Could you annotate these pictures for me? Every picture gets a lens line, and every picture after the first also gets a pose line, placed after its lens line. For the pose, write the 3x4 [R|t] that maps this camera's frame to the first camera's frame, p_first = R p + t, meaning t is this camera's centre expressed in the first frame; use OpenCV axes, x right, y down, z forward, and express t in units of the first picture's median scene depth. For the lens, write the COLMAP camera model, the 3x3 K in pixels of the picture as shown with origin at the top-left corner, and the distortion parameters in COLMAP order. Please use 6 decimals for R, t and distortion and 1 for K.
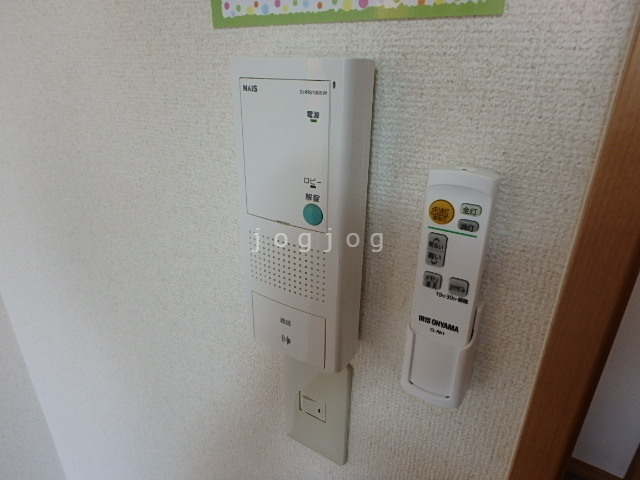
lens RADIAL K [[398.8, 0, 319.6], [0, 398.8, 240.7], [0, 0, 1]] dist [-0.021373, -0.000156]
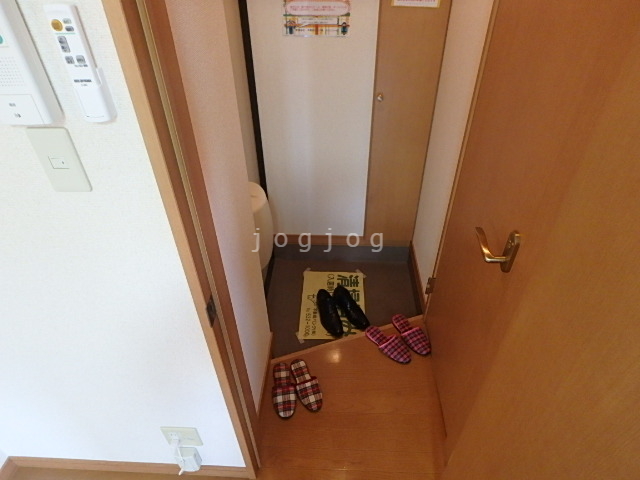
lens RADIAL K [[398.8, 0, 320.4], [0, 398.8, 239.9], [0, 0, 1]] dist [-0.021373, -0.000156]
pose [[0.858620, -0.341277, 0.382494, 0.302625], [0.218889, 0.918811, 0.328441, 0.620635], [-0.463529, -0.198282, 0.863612, -1.812842]]
